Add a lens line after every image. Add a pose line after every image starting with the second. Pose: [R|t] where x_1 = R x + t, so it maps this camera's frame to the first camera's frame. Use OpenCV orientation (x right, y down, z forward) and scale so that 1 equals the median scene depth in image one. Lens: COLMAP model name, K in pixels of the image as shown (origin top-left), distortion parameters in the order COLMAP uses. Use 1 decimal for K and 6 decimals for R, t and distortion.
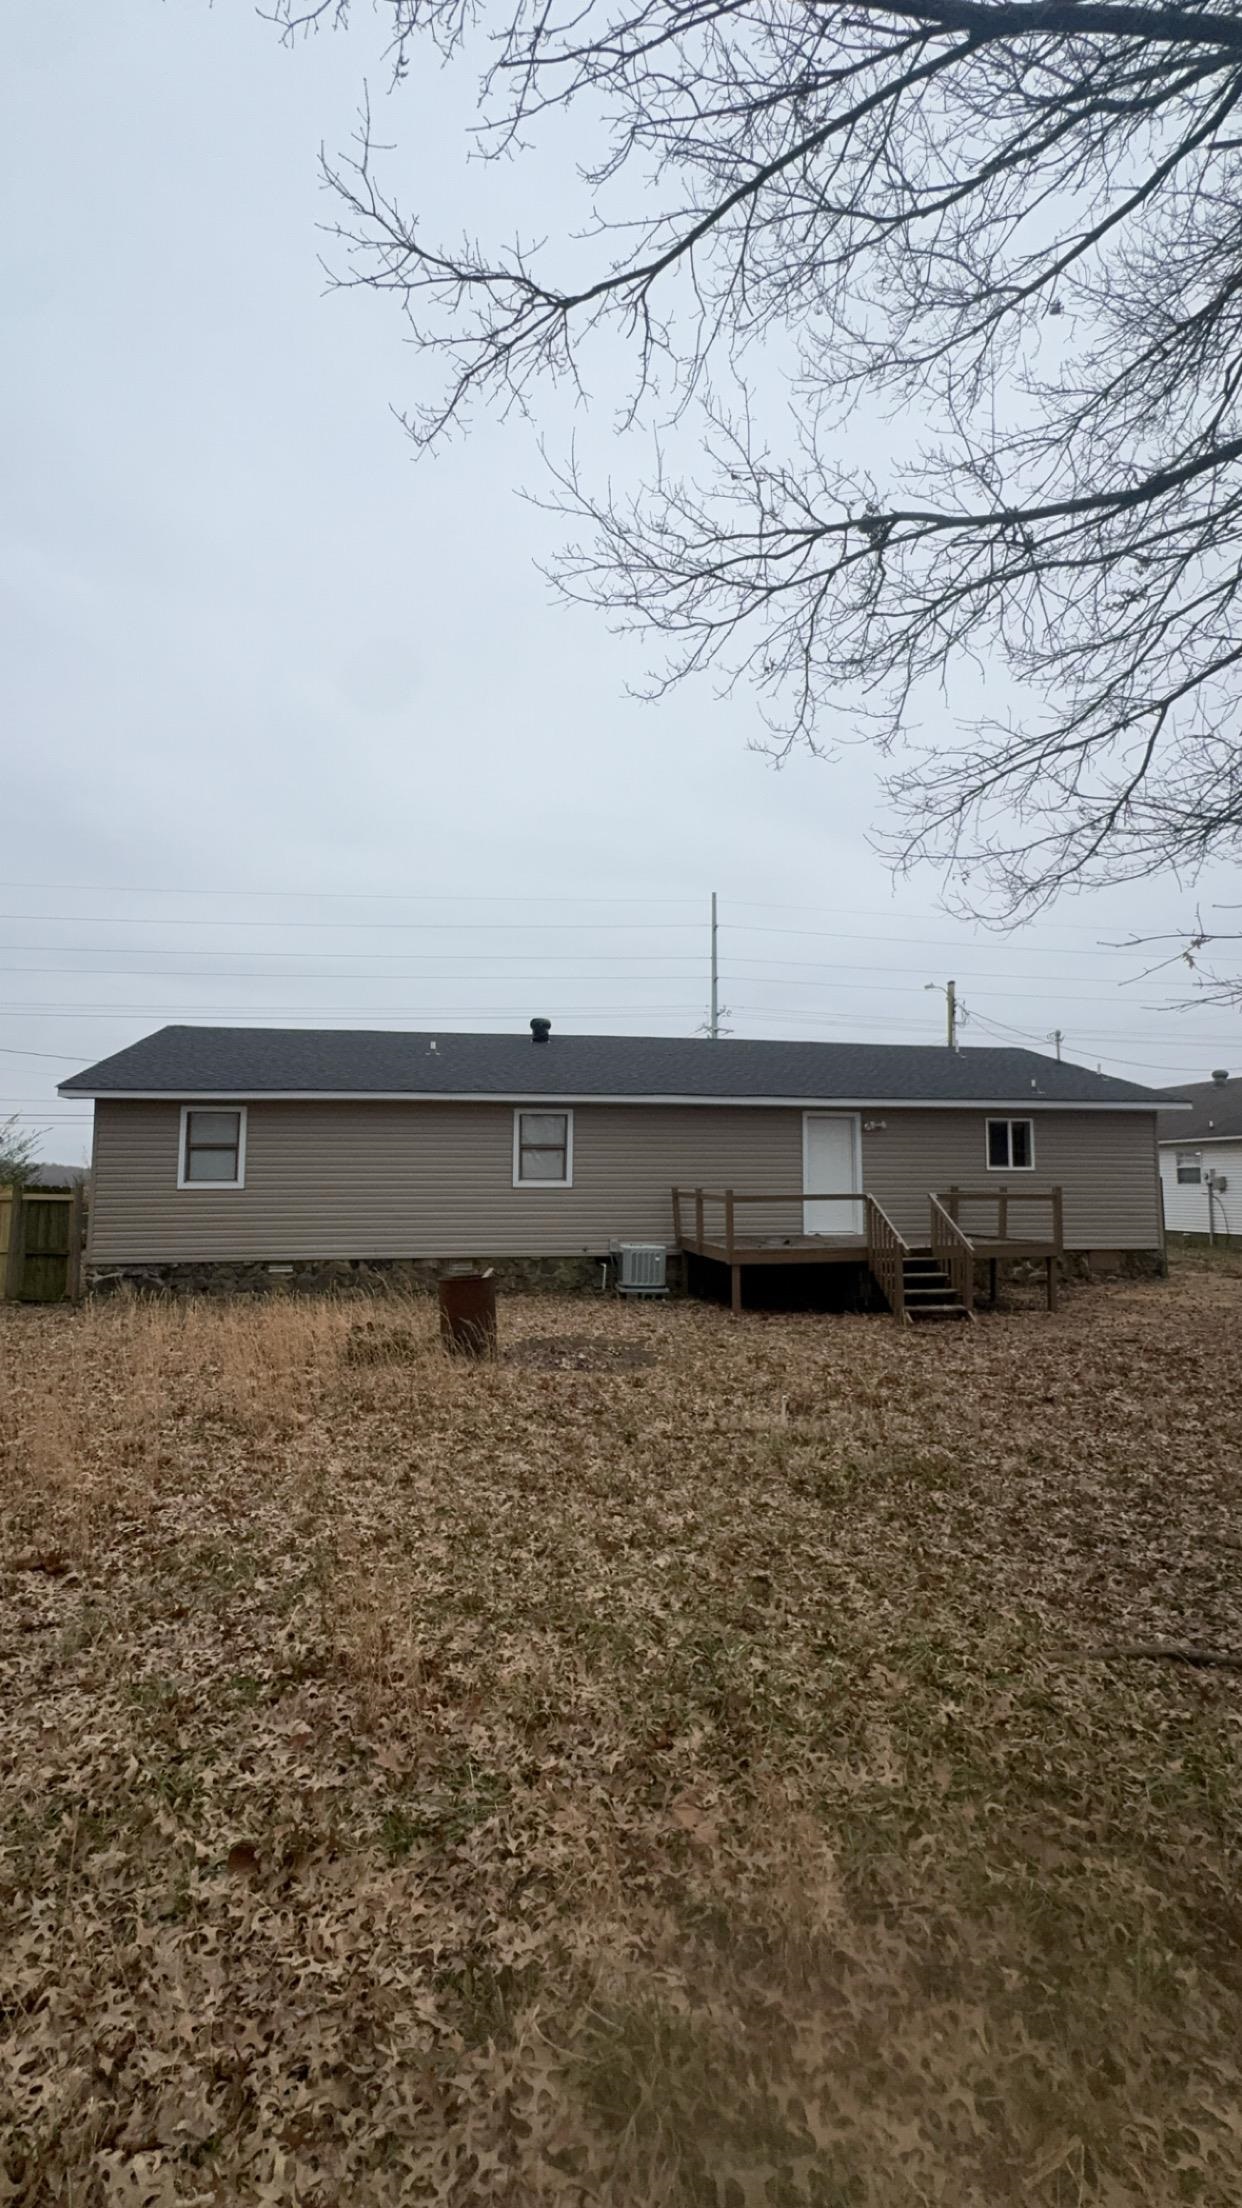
lens RADIAL K [[948.4, 0, 609.7], [0, 948.4, 1097.1], [0, 0, 1]] dist [-0.003422, -0.000136]
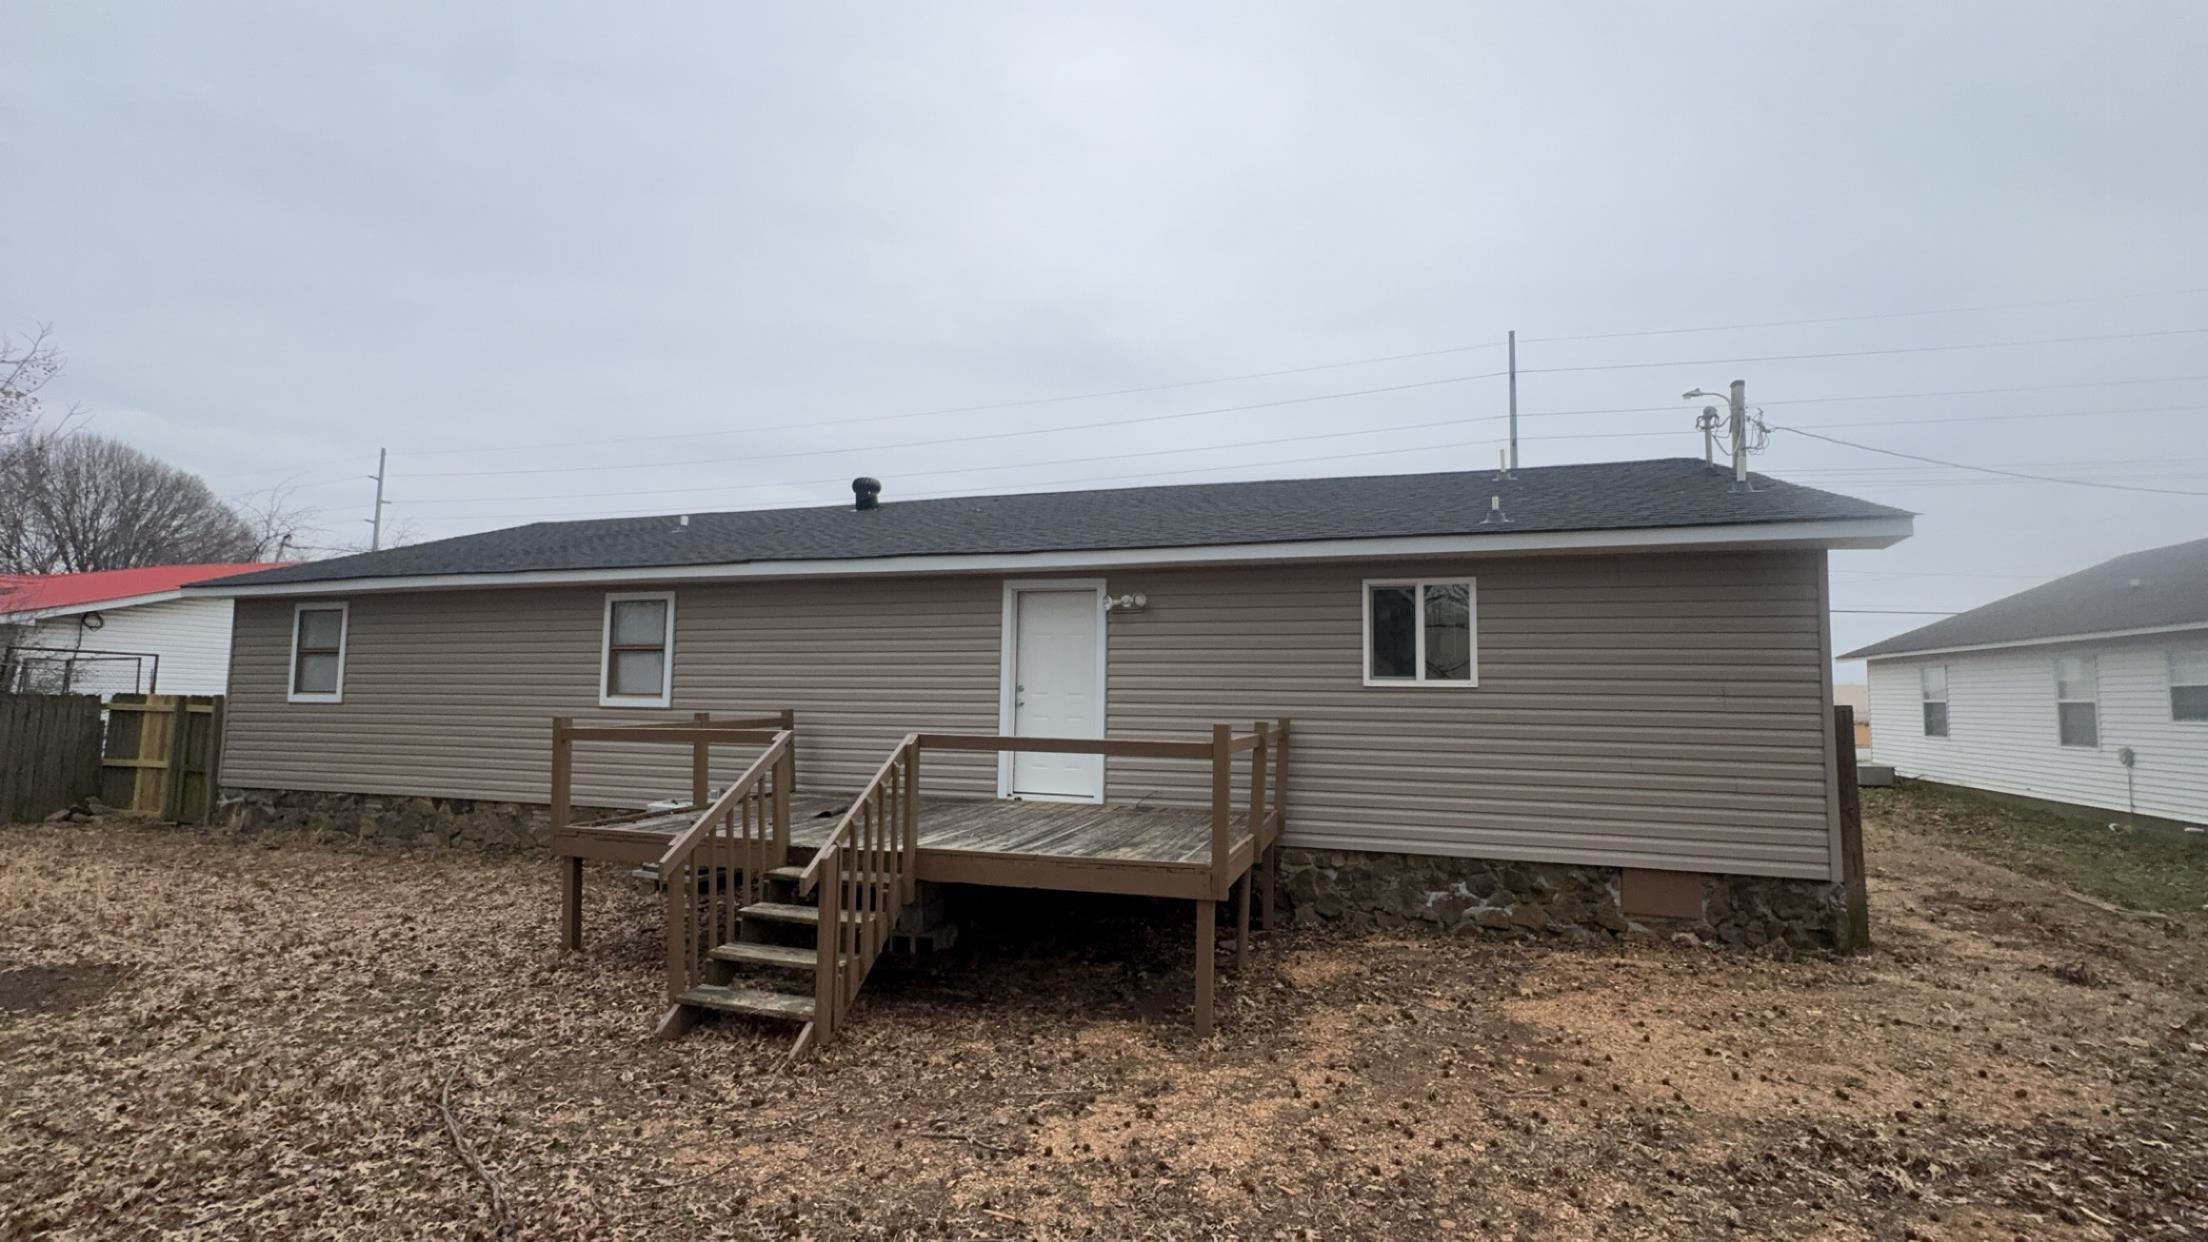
lens RADIAL K [[948.4, 0, 1092.6], [0, 948.4, 612.4], [0, 0, 1]] dist [-0.003422, -0.000136]
pose [[0.889334, -0.030422, -0.456245, 0.542093], [0.028554, 0.999532, -0.010988, 0.044267], [0.456366, -0.003256, 0.889786, 0.546215]]
